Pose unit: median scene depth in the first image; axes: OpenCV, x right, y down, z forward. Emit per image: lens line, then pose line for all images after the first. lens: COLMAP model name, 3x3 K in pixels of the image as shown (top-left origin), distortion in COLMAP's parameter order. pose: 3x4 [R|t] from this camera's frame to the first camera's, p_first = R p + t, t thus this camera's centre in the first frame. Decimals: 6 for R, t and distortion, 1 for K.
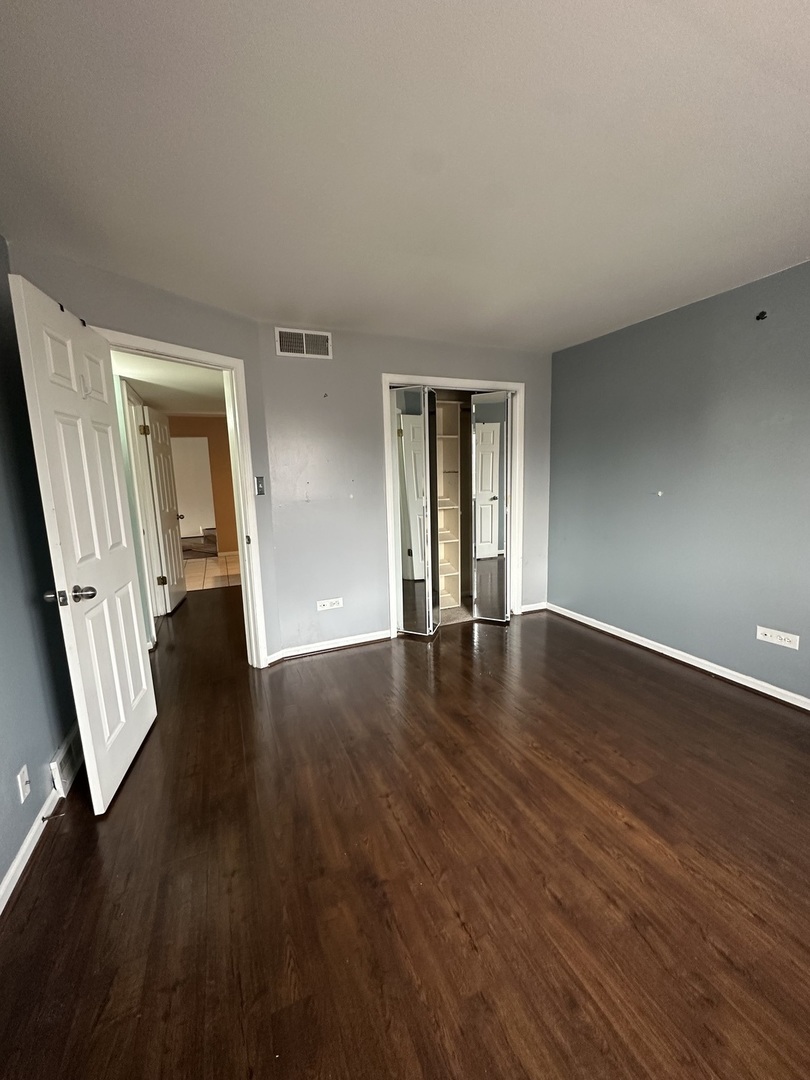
lens RADIAL K [[431.4, 0, 405.0], [0, 431.4, 540.0], [0, 0, 1]] dist [-0.001082, -0.000471]
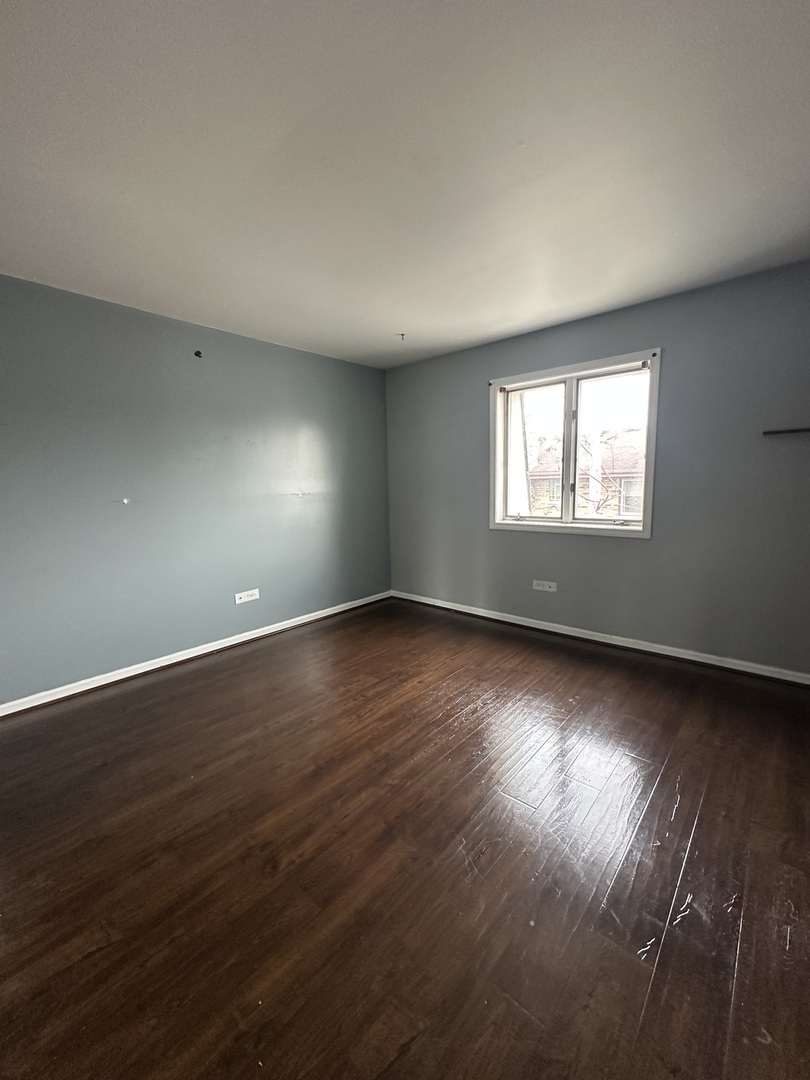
lens RADIAL K [[431.4, 0, 405.0], [0, 431.4, 540.0], [0, 0, 1]] dist [-0.001082, -0.000471]
pose [[-0.420964, -0.084847, 0.903100, -0.703610], [0.173952, 0.969585, 0.172178, -0.119658], [-0.890242, 0.229577, -0.393401, 1.244747]]
